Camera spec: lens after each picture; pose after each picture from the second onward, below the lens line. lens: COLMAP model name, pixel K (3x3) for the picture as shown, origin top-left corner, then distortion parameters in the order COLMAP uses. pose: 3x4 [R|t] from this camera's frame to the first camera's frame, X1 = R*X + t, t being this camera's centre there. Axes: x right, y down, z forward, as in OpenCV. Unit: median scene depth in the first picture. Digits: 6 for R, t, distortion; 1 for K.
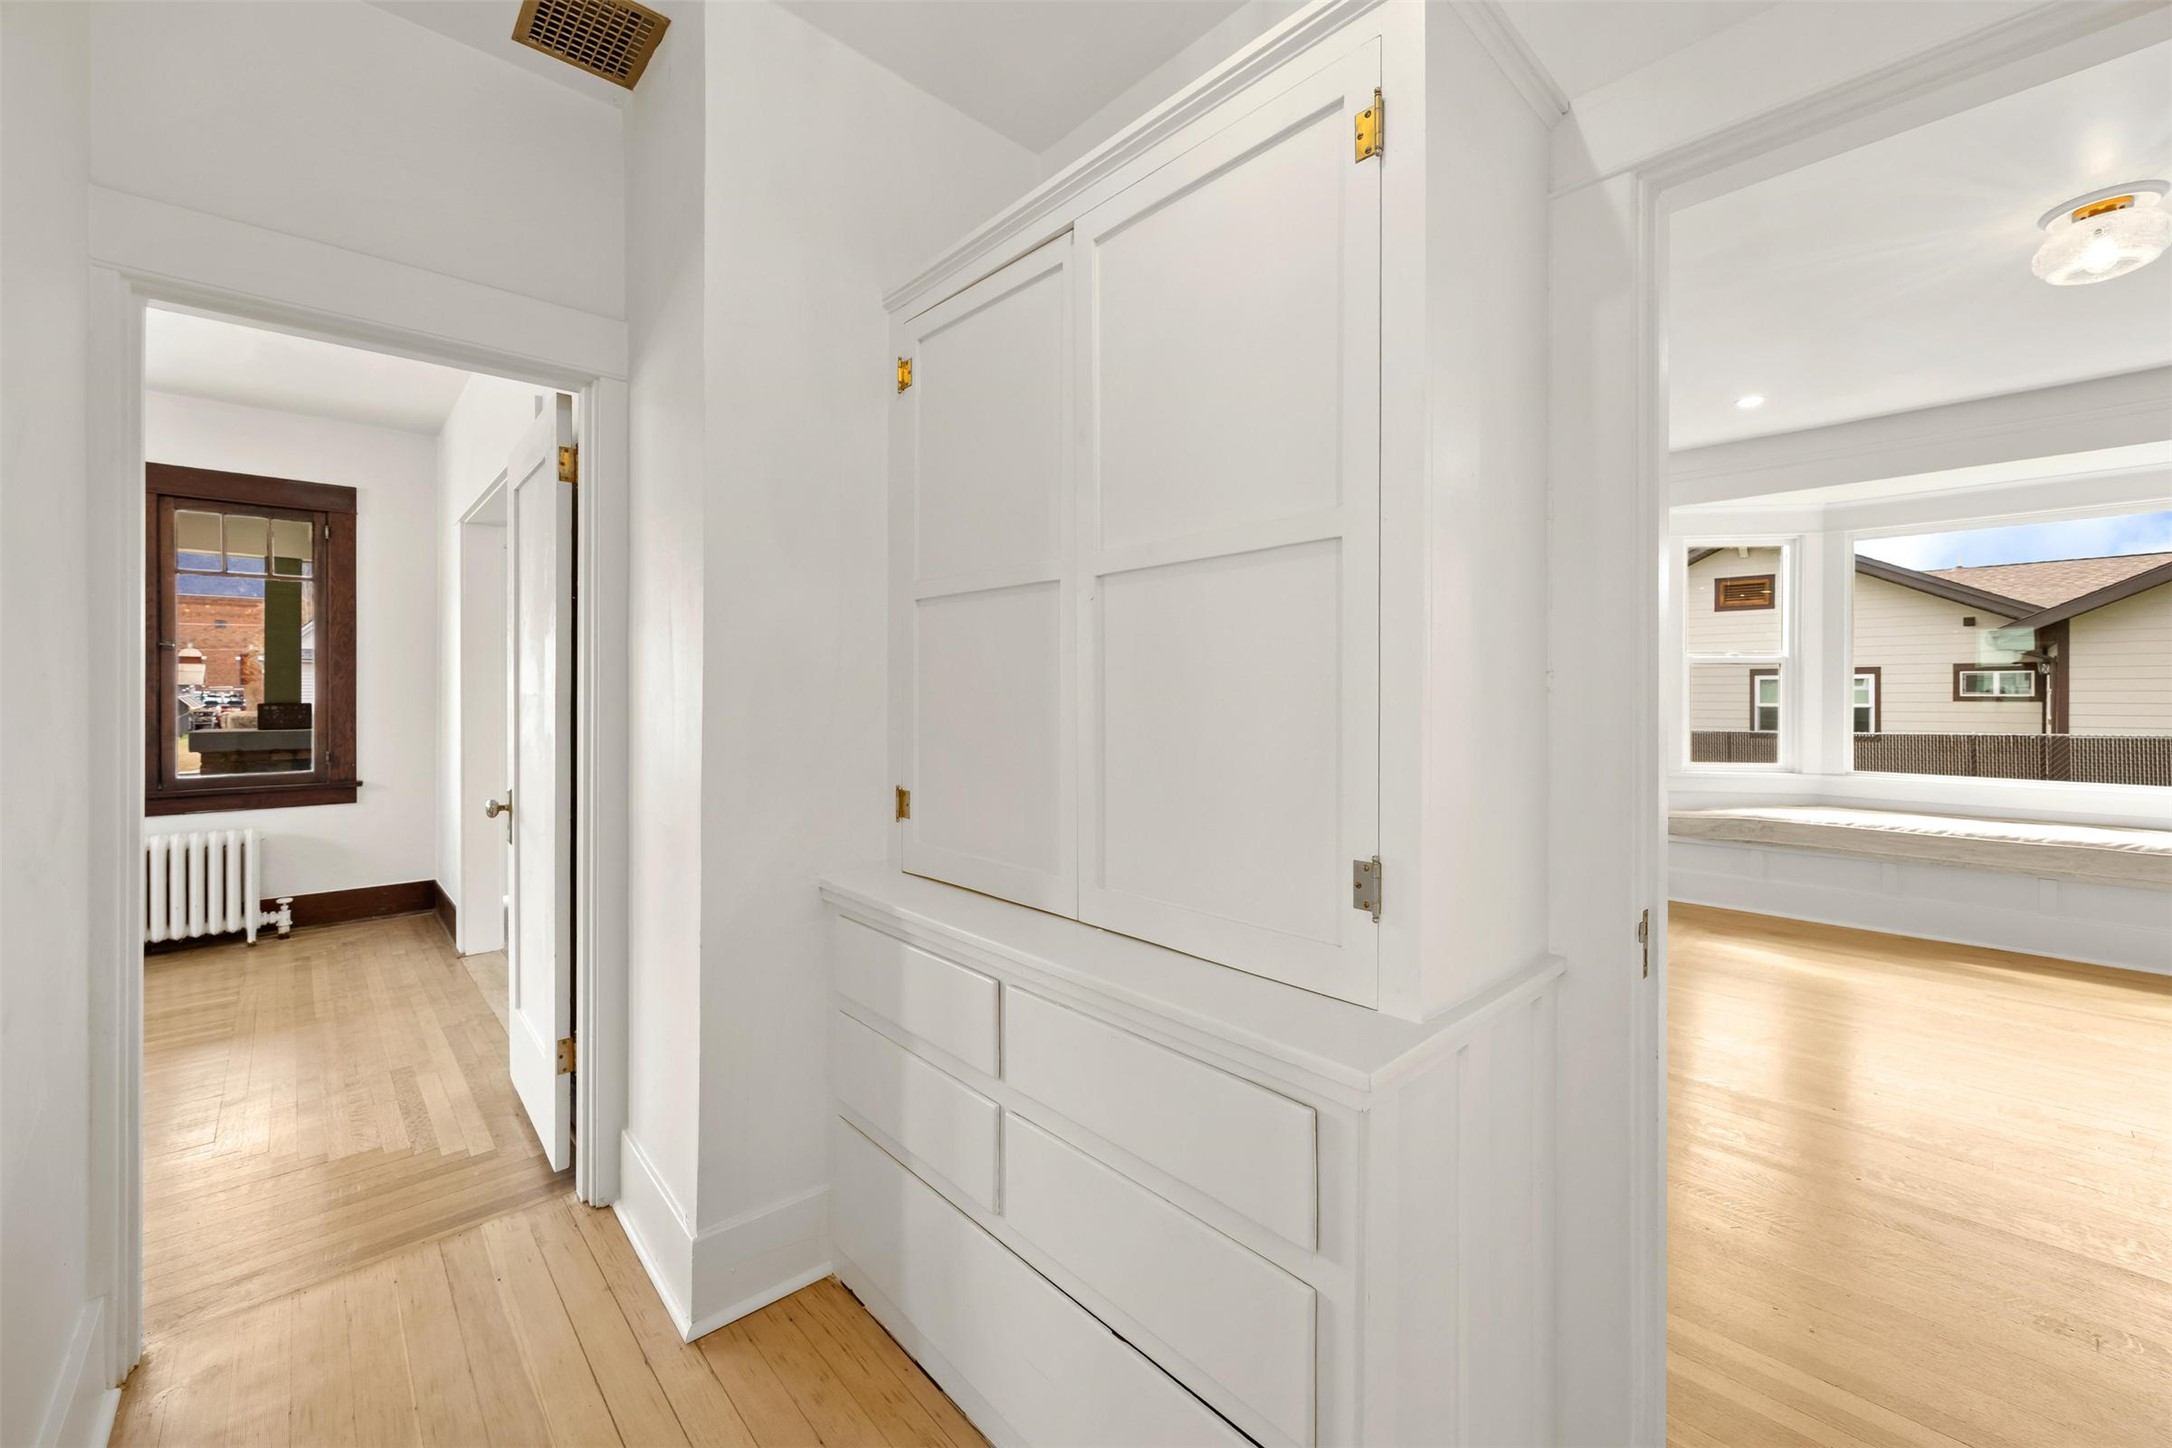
lens RADIAL K [[852.7, 0, 1087.2], [0, 852.7, 684.1], [0, 0, 1]] dist [-0.000823, 0.000054]
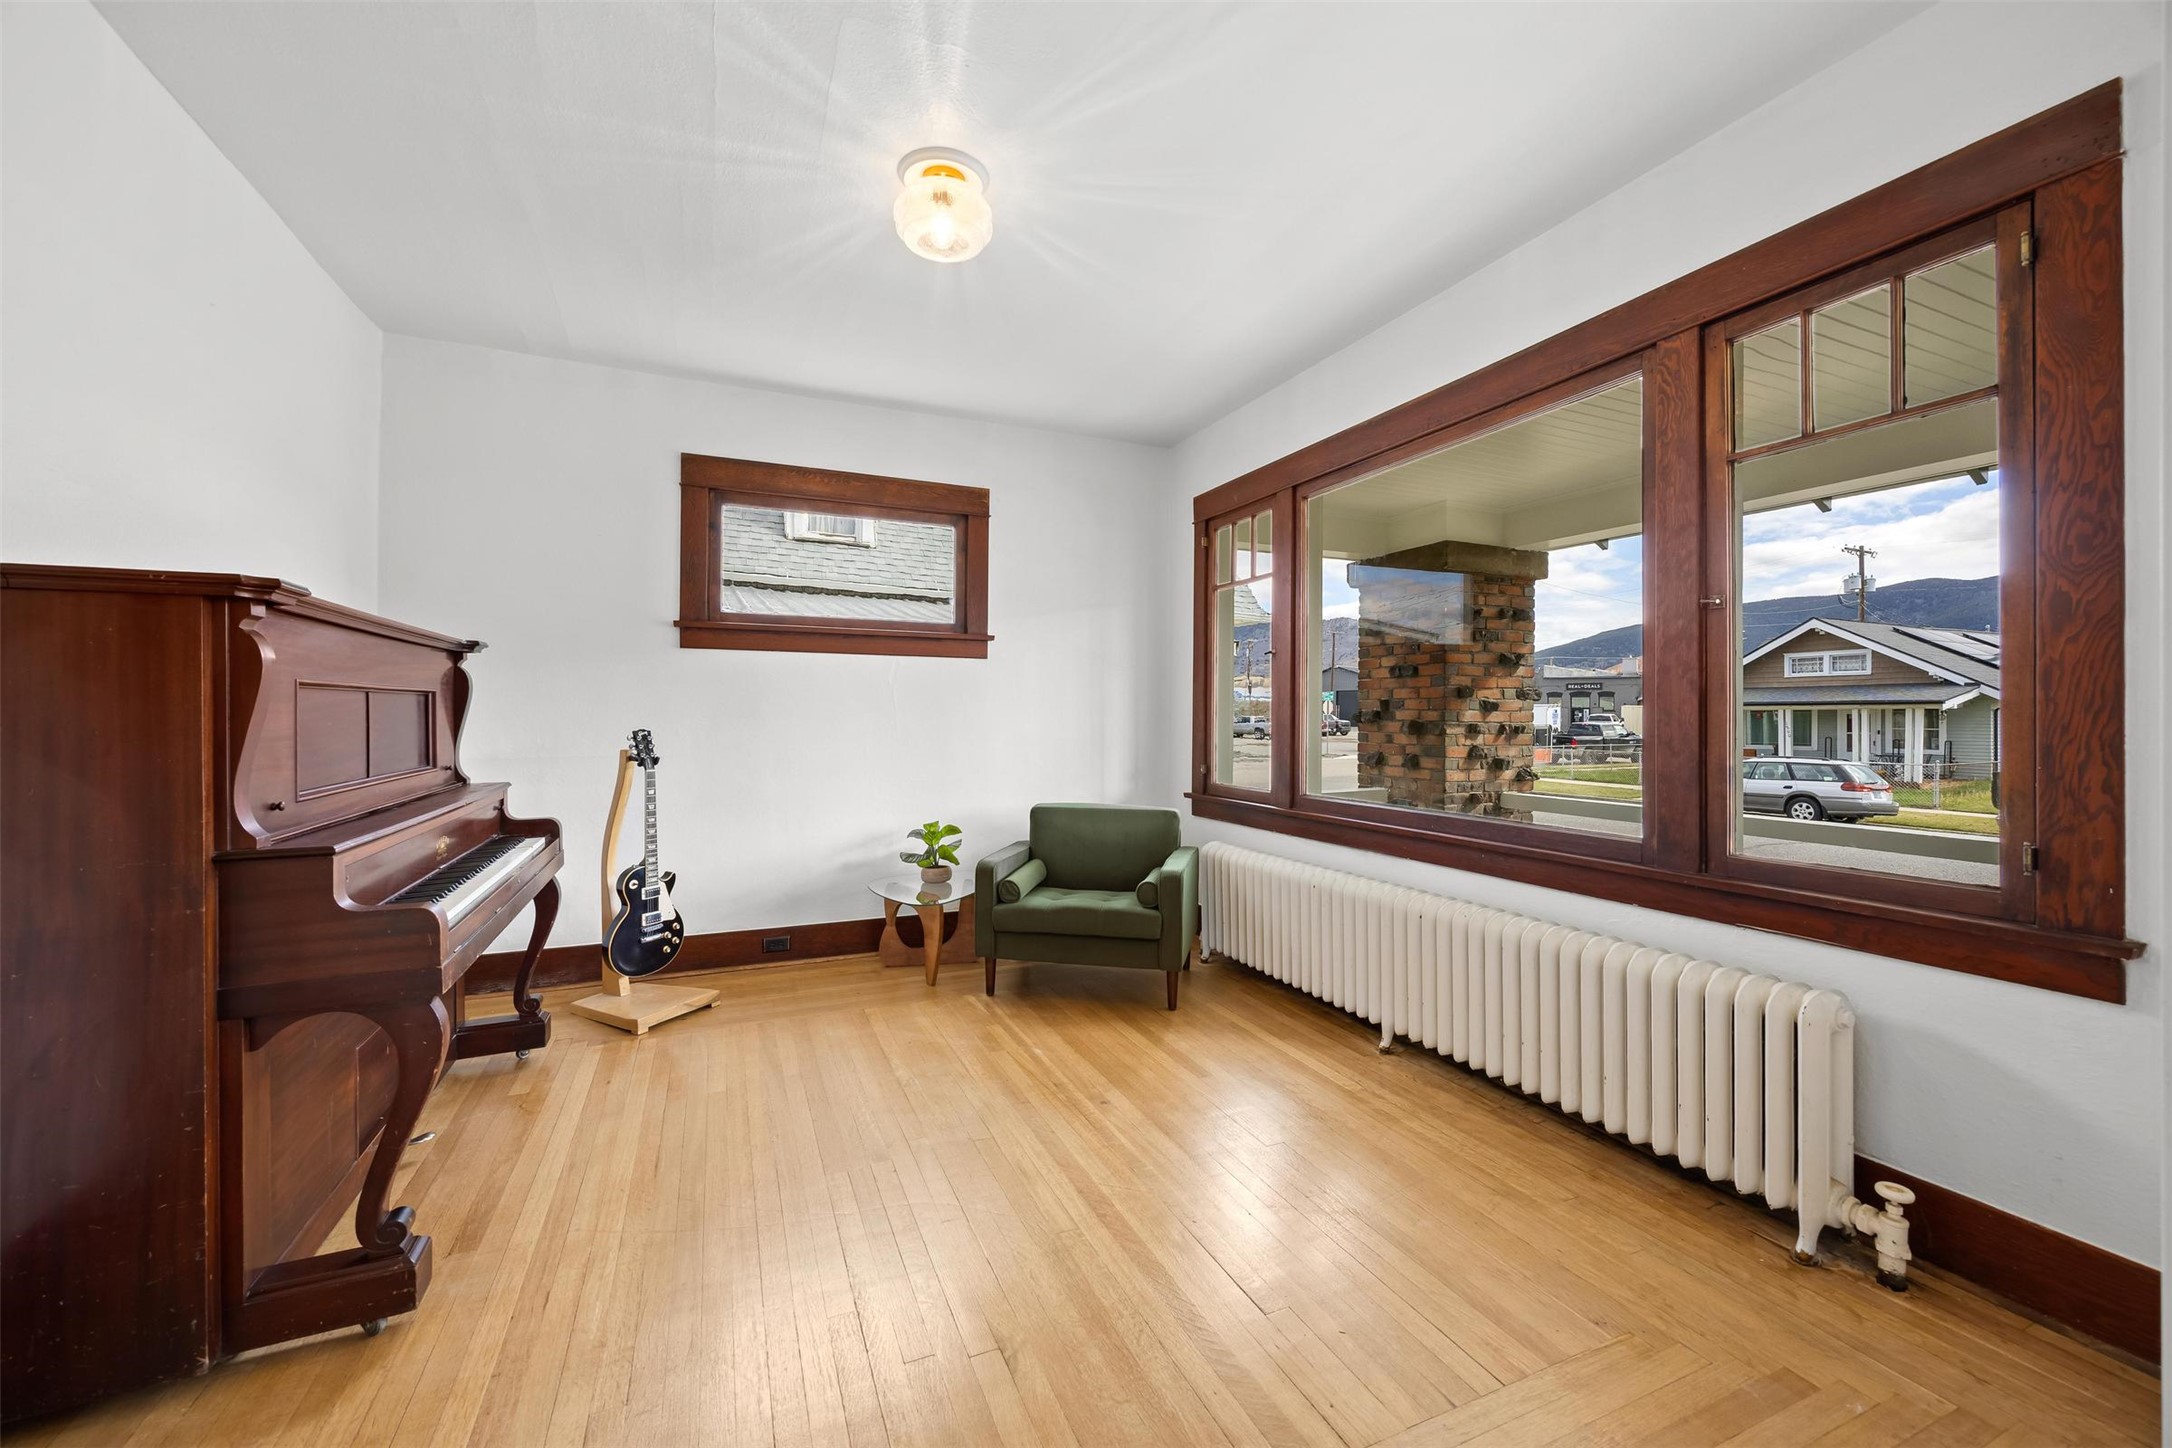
lens RADIAL K [[850.0, 0, 1081.9], [0, 850.0, 716.7], [0, 0, 1]] dist [-0.001201, 0.000542]
pose [[-0.328644, -0.005952, -0.944435, -0.407721], [-0.000647, 0.999981, -0.006077, 0.027462], [0.944454, -0.001386, -0.328642, 0.729950]]
